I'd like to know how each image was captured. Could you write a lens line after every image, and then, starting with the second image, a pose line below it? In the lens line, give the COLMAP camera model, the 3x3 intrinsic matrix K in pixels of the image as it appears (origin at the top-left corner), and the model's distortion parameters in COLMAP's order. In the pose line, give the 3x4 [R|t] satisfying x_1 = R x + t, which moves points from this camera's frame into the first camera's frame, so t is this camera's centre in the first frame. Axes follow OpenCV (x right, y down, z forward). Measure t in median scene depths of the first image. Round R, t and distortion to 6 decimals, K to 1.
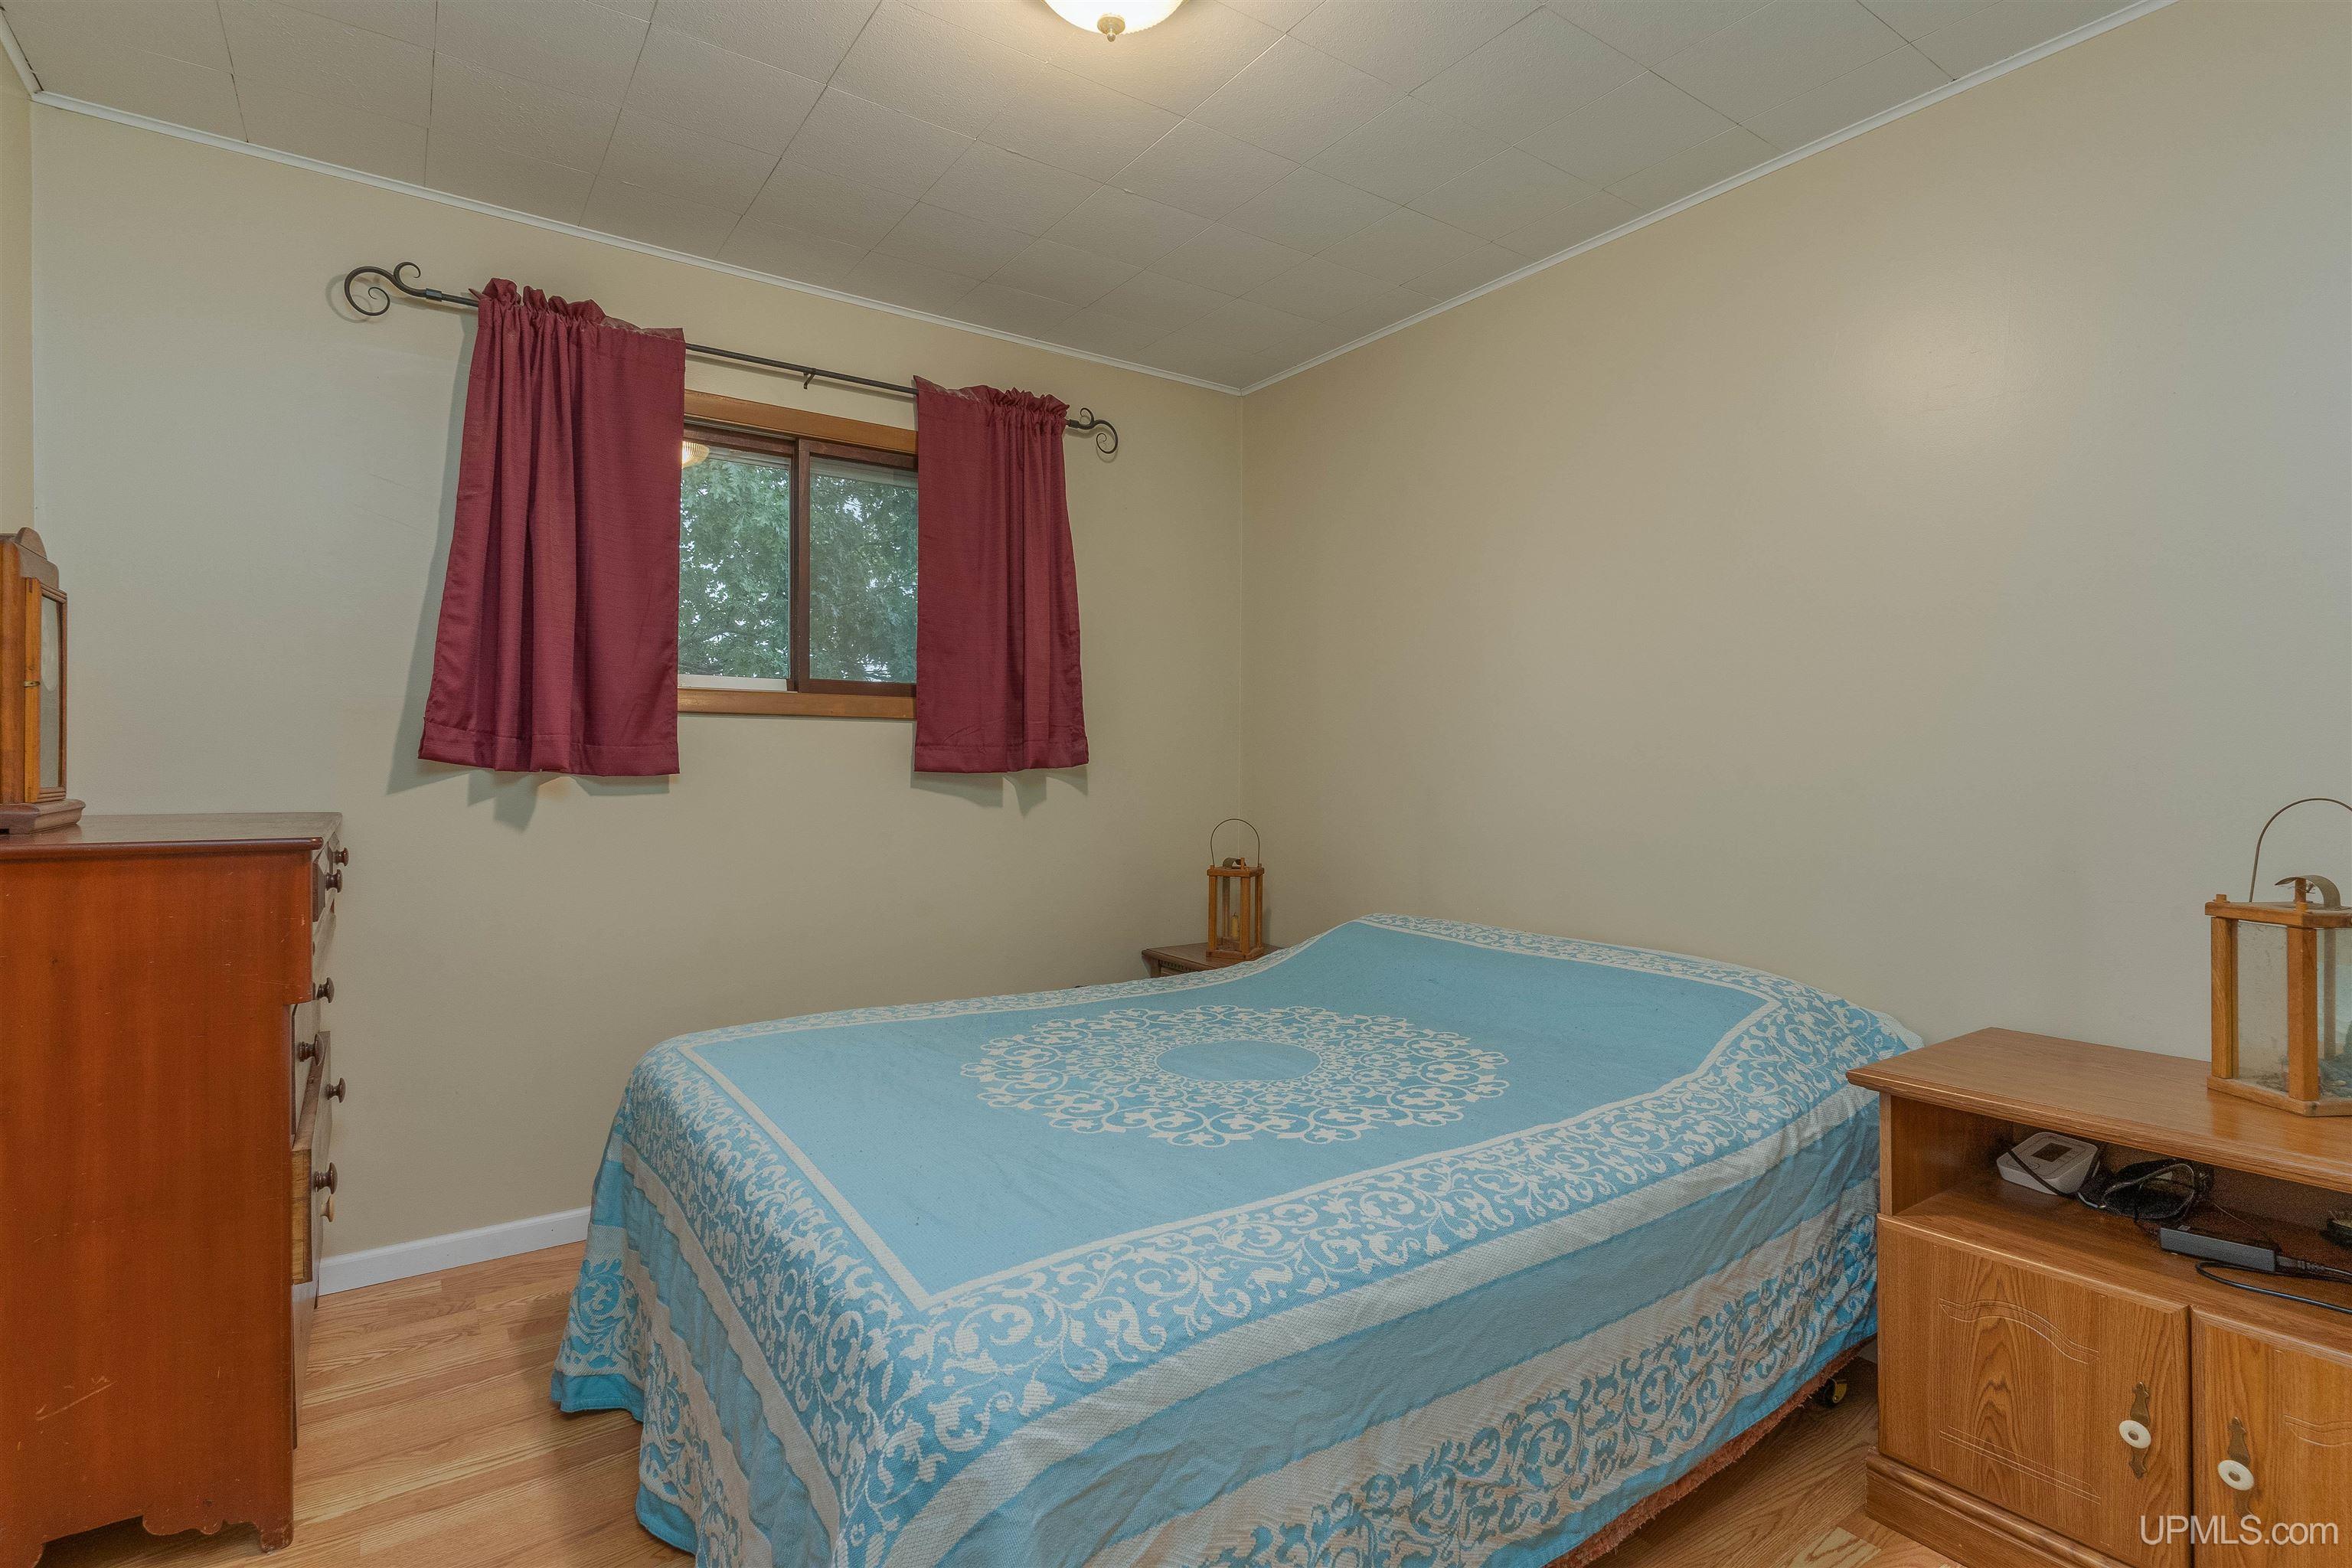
lens RADIAL K [[1148.5, 0, 1173.7], [0, 1148.5, 751.7], [0, 0, 1]] dist [0.012753, -0.000745]
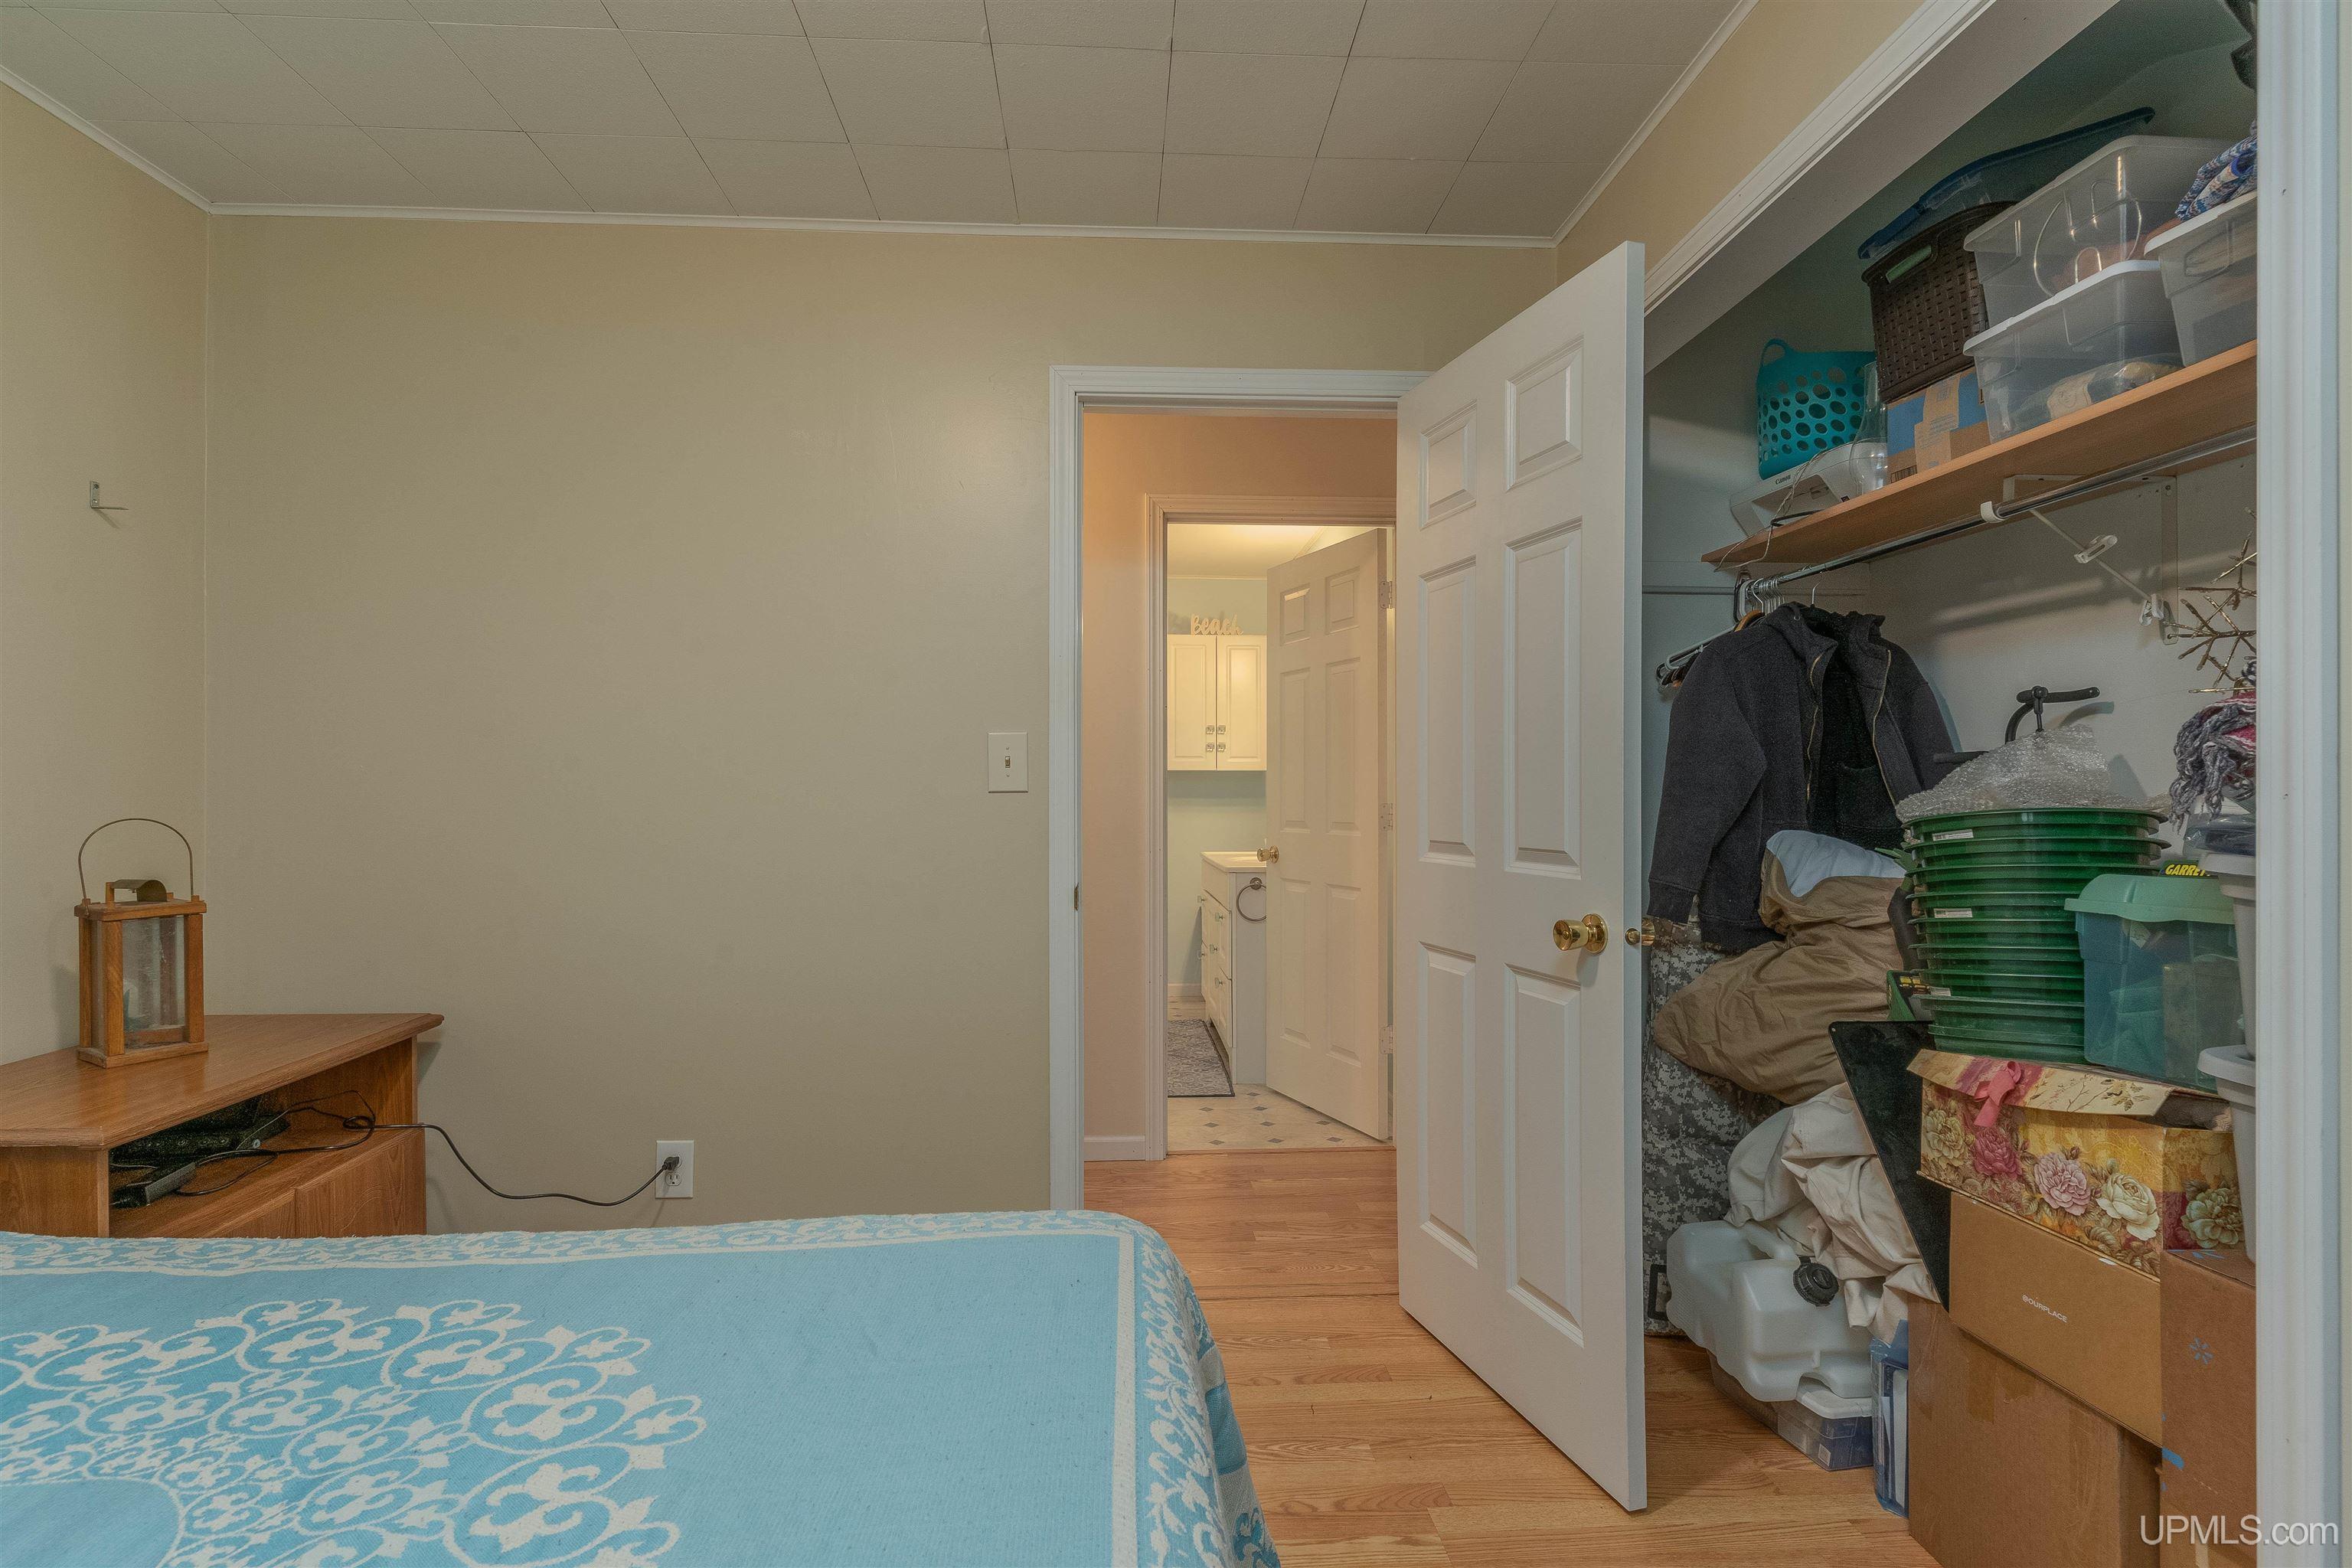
lens RADIAL K [[1142.6, 0, 1193.7], [0, 1142.6, 785.0], [0, 0, 1]] dist [0.001617, -0.000489]
pose [[-0.857329, -0.005029, 0.514745, -0.656803], [-0.006176, 0.999981, -0.000516, 0.001991], [-0.514732, -0.003622, -0.857343, 1.471249]]
